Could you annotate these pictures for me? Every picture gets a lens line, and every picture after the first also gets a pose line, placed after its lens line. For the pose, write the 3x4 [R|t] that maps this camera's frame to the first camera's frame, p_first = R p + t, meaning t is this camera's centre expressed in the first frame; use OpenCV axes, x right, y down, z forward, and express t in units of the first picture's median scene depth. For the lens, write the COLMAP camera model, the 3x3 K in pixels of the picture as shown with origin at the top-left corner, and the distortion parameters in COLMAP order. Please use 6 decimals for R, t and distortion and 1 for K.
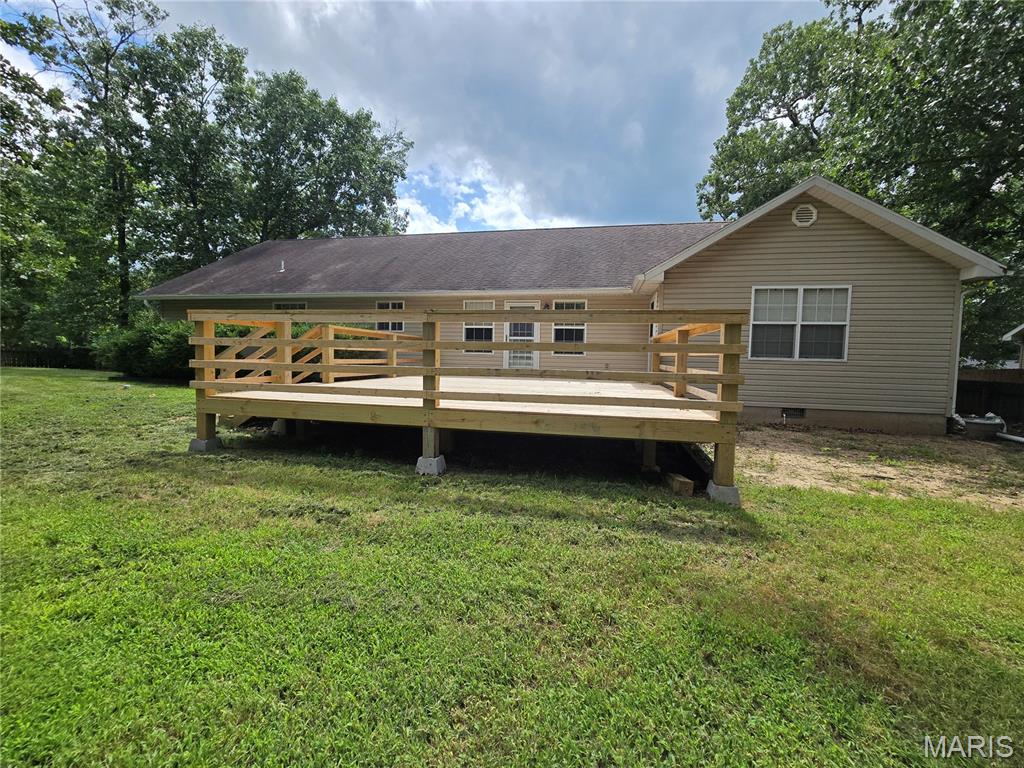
lens RADIAL K [[423.4, 0, 512.0], [0, 423.4, 384.0], [0, 0, 1]] dist [0.000436, 0.000999]
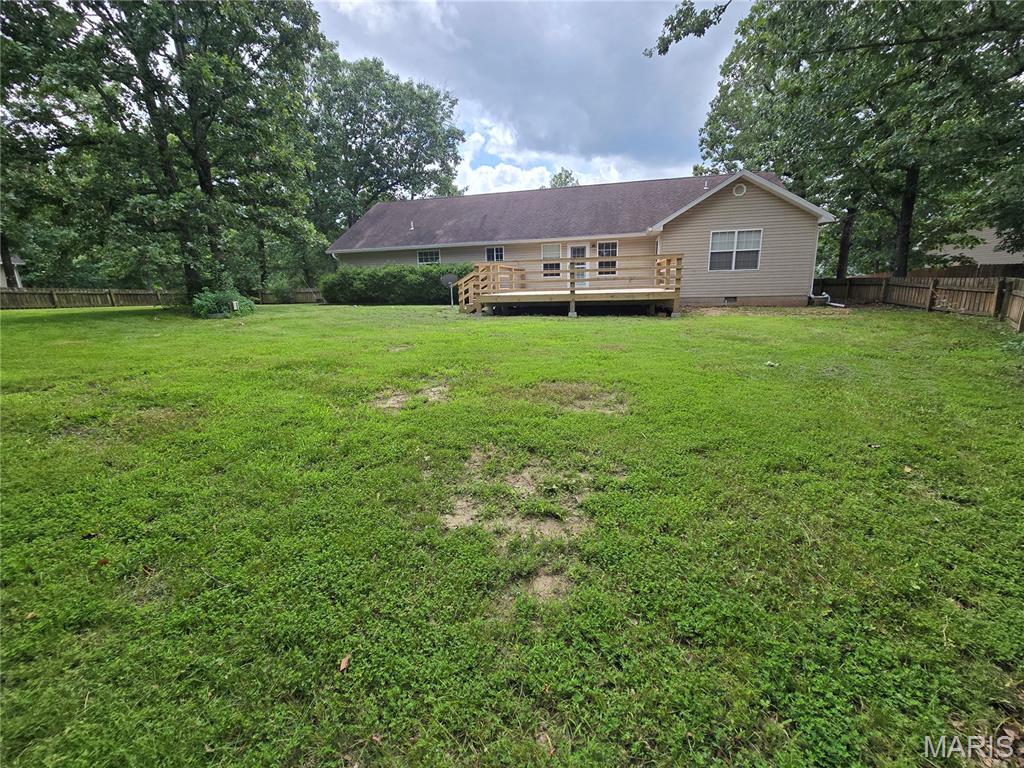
lens RADIAL K [[420.7, 0, 514.8], [0, 420.7, 387.9], [0, 0, 1]] dist [-0.001474, 0.000334]
pose [[0.998654, -0.045466, -0.024950, -0.273743], [0.049032, 0.984464, 0.168600, 0.093520], [0.016897, -0.169597, 0.985369, -0.941240]]
